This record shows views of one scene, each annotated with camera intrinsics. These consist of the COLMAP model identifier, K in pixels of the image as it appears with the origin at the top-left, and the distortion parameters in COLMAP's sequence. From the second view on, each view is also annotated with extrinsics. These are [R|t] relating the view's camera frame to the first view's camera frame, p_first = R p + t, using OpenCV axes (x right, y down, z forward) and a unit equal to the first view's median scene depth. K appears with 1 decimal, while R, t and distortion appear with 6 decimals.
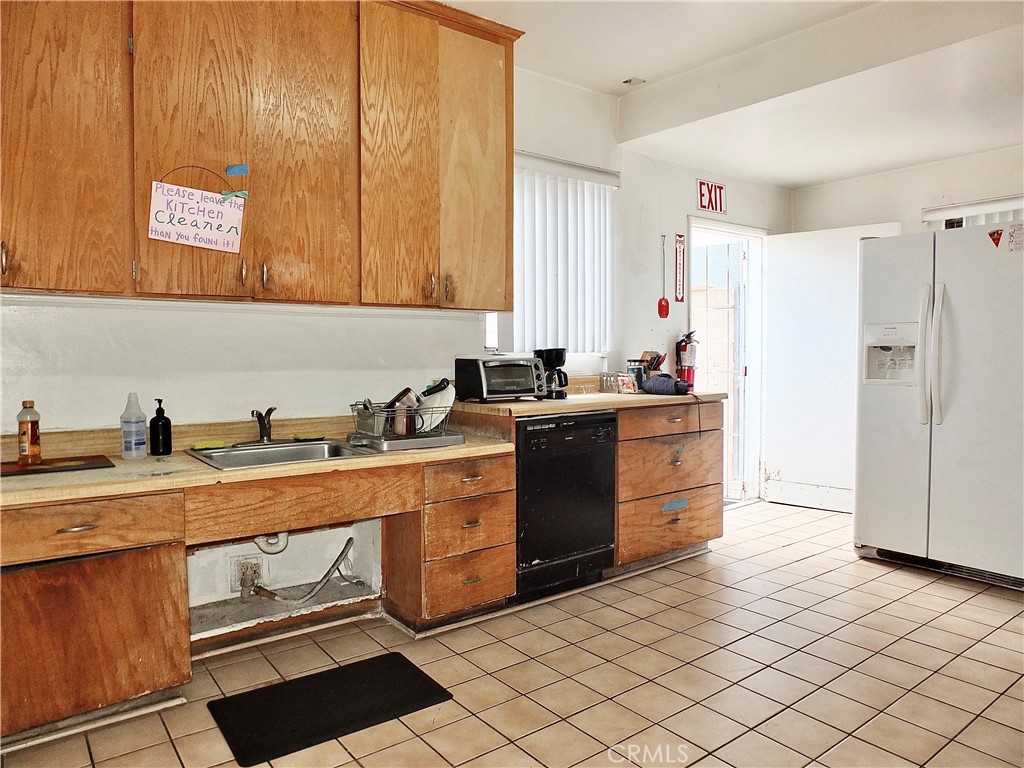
lens RADIAL K [[738.2, 0, 512.0], [0, 738.2, 384.0], [0, 0, 1]] dist [-0.022908, 0.001364]
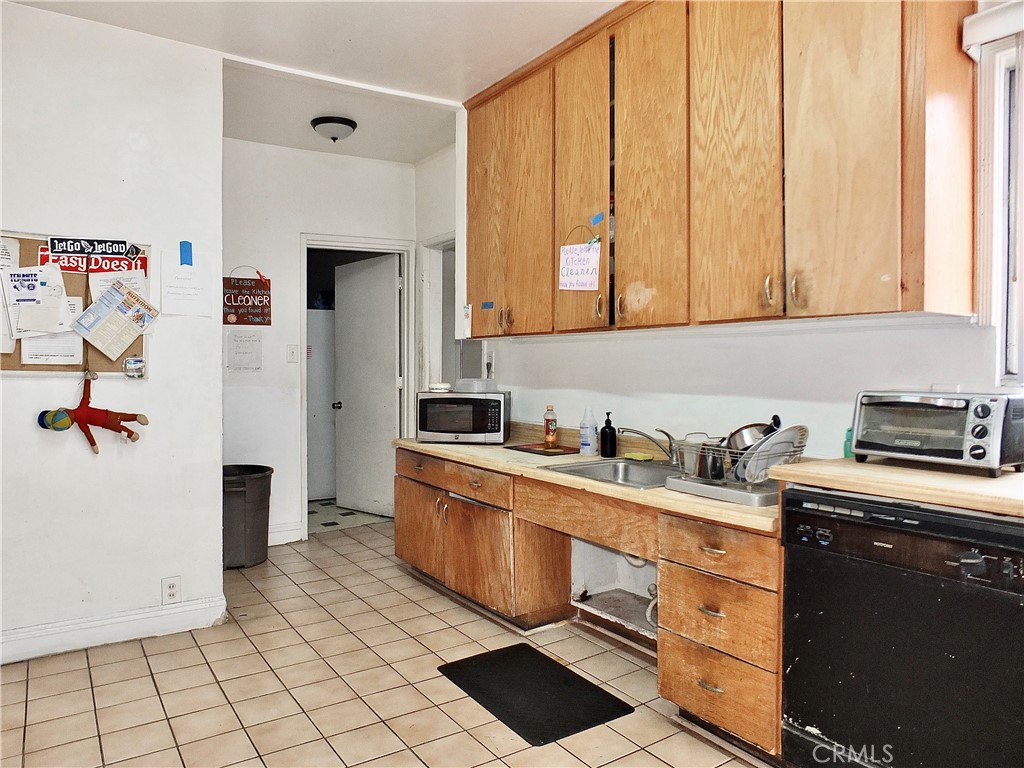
lens RADIAL K [[738.2, 0, 512.0], [0, 738.2, 384.0], [0, 0, 1]] dist [-0.022908, 0.001364]
pose [[-0.110788, 0.022245, -0.993595, 0.703201], [-0.049069, 0.998408, 0.027824, -0.048831], [0.992632, 0.051837, -0.109520, 0.876864]]
